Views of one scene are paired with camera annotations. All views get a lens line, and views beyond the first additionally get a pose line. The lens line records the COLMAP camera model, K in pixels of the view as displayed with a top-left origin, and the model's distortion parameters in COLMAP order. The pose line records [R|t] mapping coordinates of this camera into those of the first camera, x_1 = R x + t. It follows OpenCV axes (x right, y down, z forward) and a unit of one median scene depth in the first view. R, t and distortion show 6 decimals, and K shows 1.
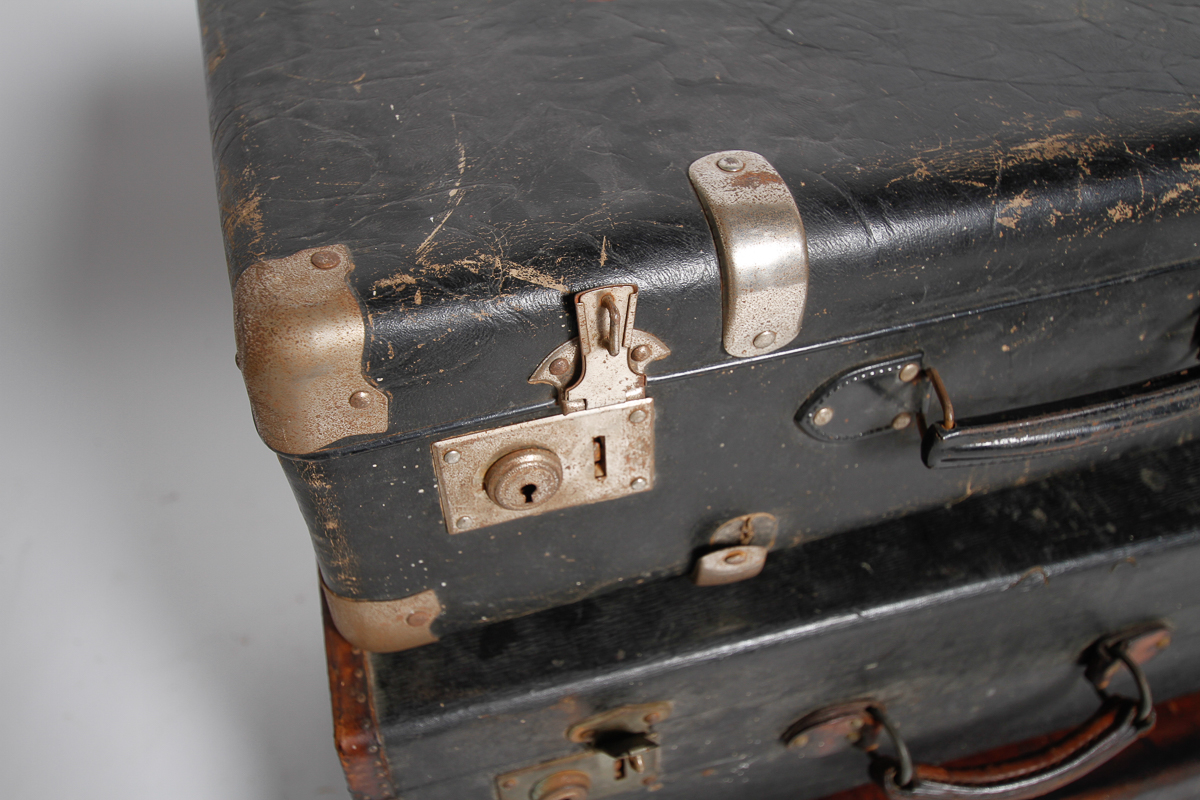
lens RADIAL K [[998.2, 0, 604.6], [0, 998.2, 405.9], [0, 0, 1]] dist [-0.002850, 0.032903]
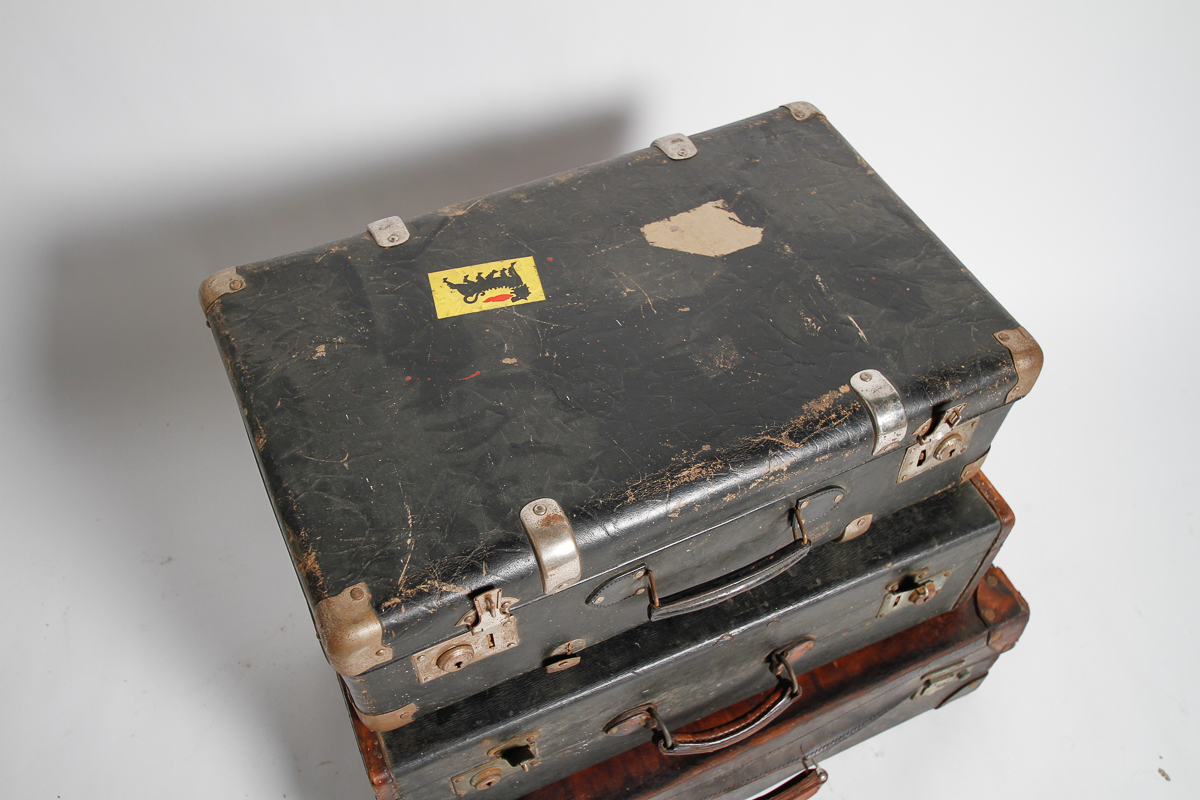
lens RADIAL K [[993.1, 0, 591.1], [0, 993.1, 403.3], [0, 0, 1]] dist [0.004512, 0.002659]
pose [[0.990020, -0.099435, 0.099870, 0.040474], [0.085479, 0.987092, 0.135436, -0.642072], [-0.112048, -0.125547, 0.985740, -0.909996]]
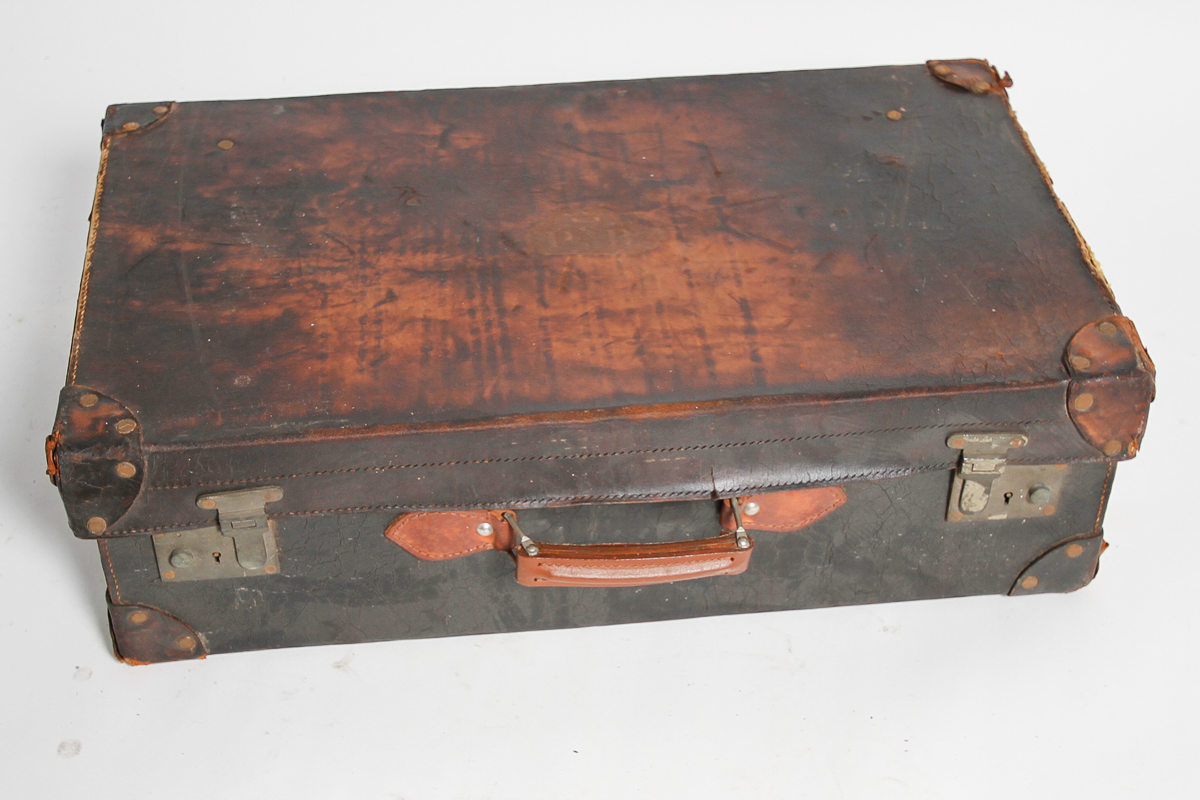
lens RADIAL K [[1745.4, 0, 605.6], [0, 1745.4, 456.3], [0, 0, 1]] dist [-0.015476, 0.000000]
pose [[0.984270, 0.134565, -0.114473, 0.923072], [-0.137104, 0.990449, -0.014575, 0.712612], [0.111419, 0.030041, 0.993319, -1.376674]]
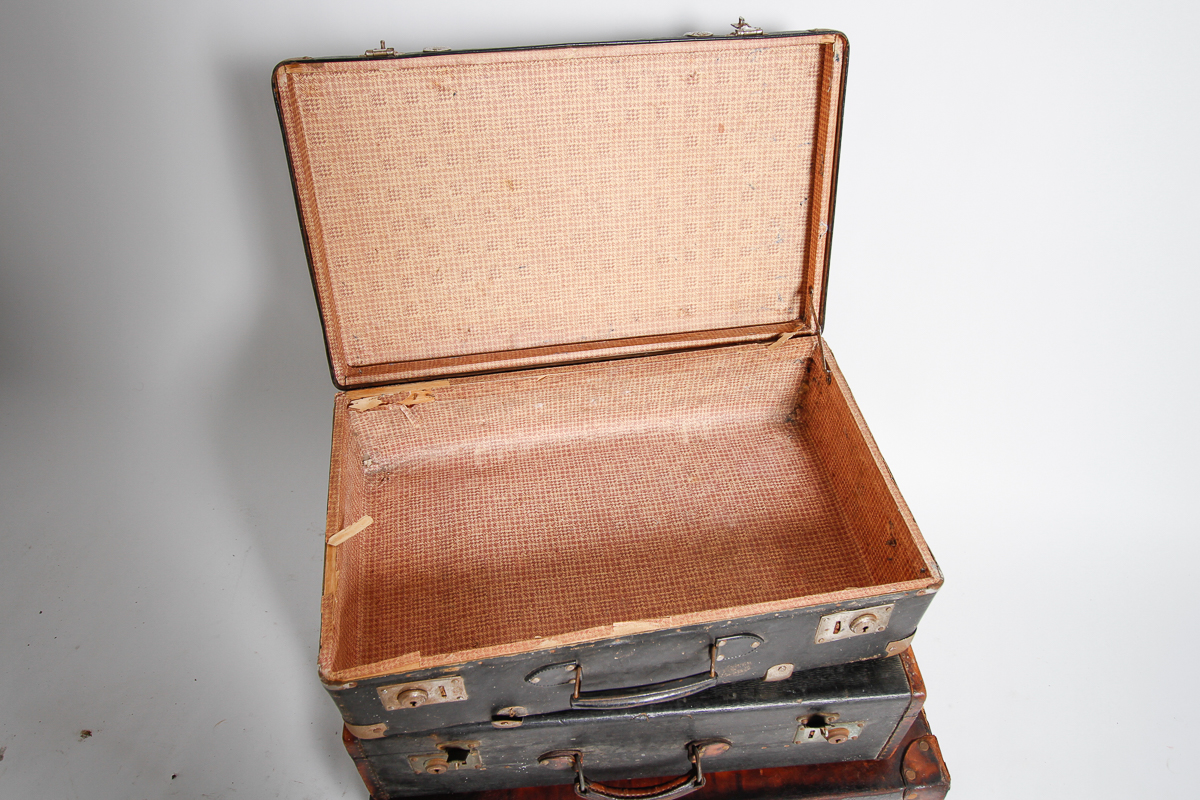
lens RADIAL K [[820.1, 0, 605.4], [0, 820.1, 387.0], [0, 0, 1]] dist [0.002289, -0.007528]
pose [[0.981636, 0.140676, -0.128842, 0.569977], [-0.137472, 0.989940, 0.033478, -0.756765], [0.132255, -0.015151, 0.991100, -1.054831]]
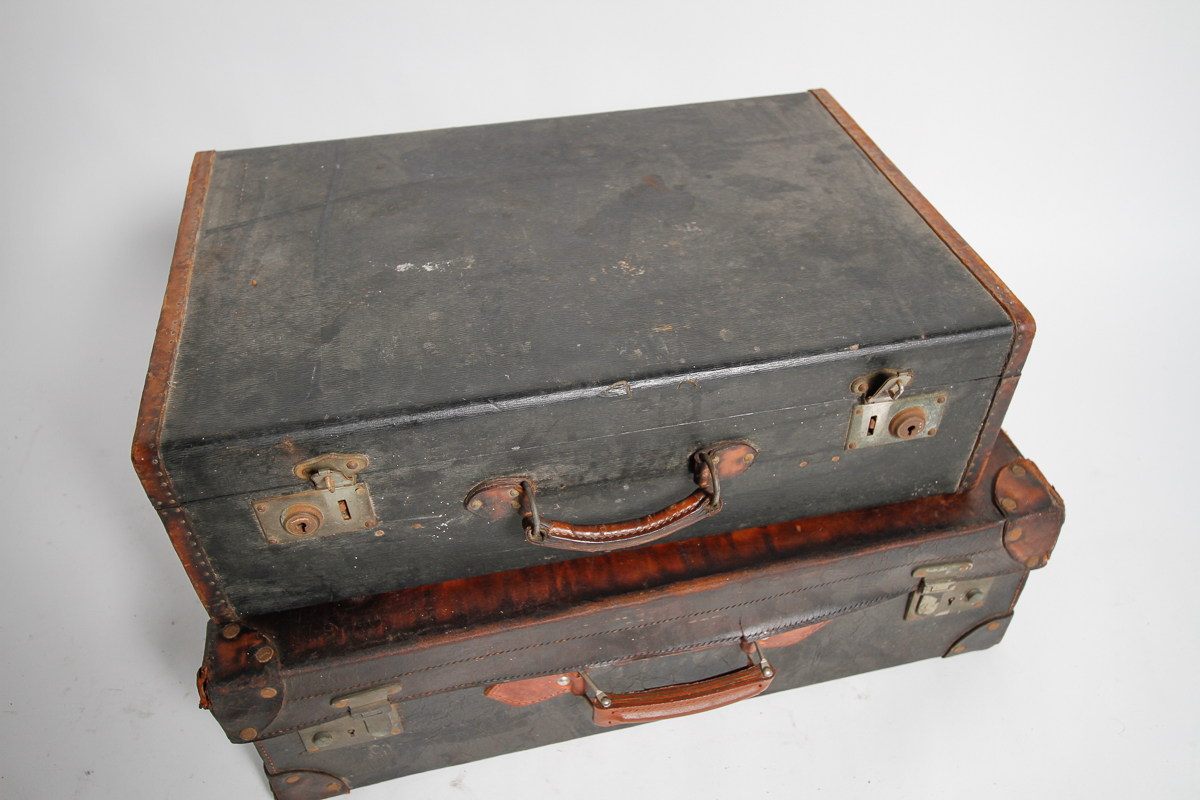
lens RADIAL K [[902.5, 0, 601.5], [0, 902.5, 407.5], [0, 0, 1]] dist [-0.006245, 0.011795]
pose [[0.998249, 0.036826, -0.046291, 0.547984], [-0.037882, 0.999037, -0.022151, 0.272163], [0.045431, 0.023866, 0.998682, -0.398721]]
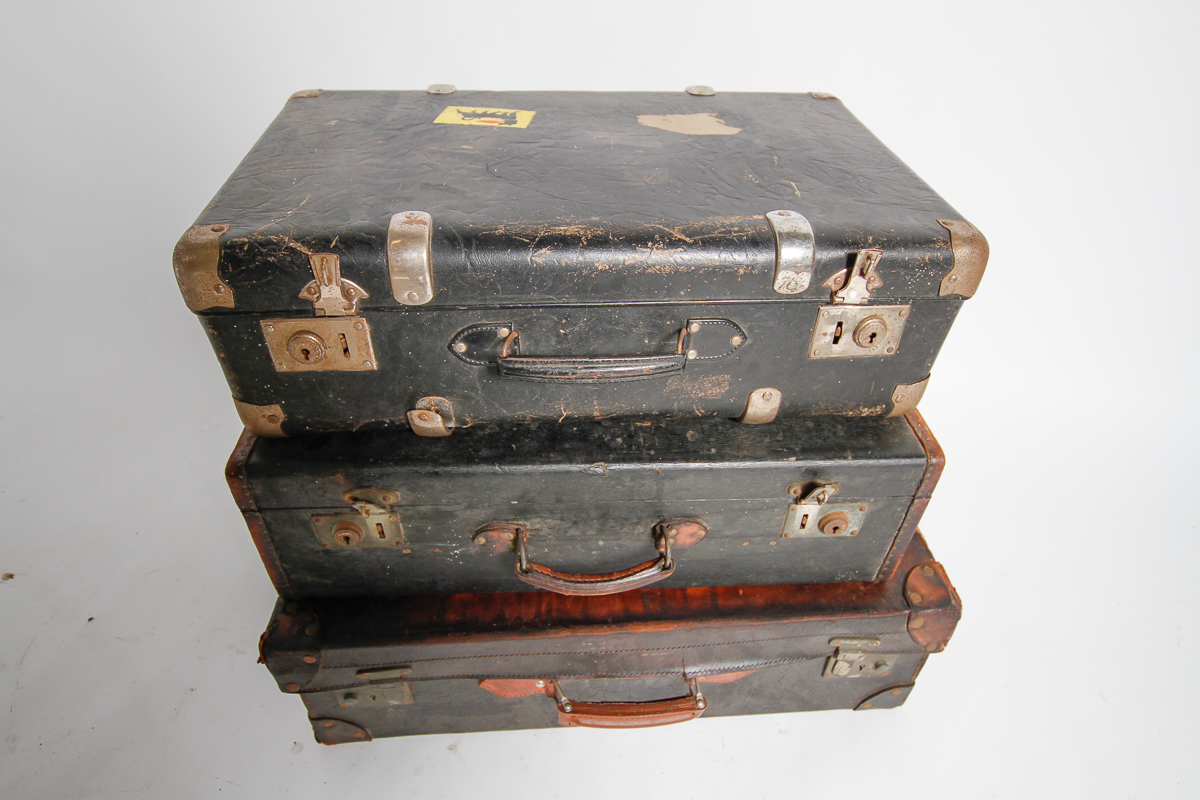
lens RADIAL K [[669.2, 0, 605.2], [0, 669.2, 410.5], [0, 0, 1]] dist [-0.023858, 0.005915]
pose [[0.976861, 0.161418, -0.140311, 0.707954], [-0.172143, 0.982728, -0.067918, 0.176072], [0.126924, 0.090500, 0.987775, -0.301005]]
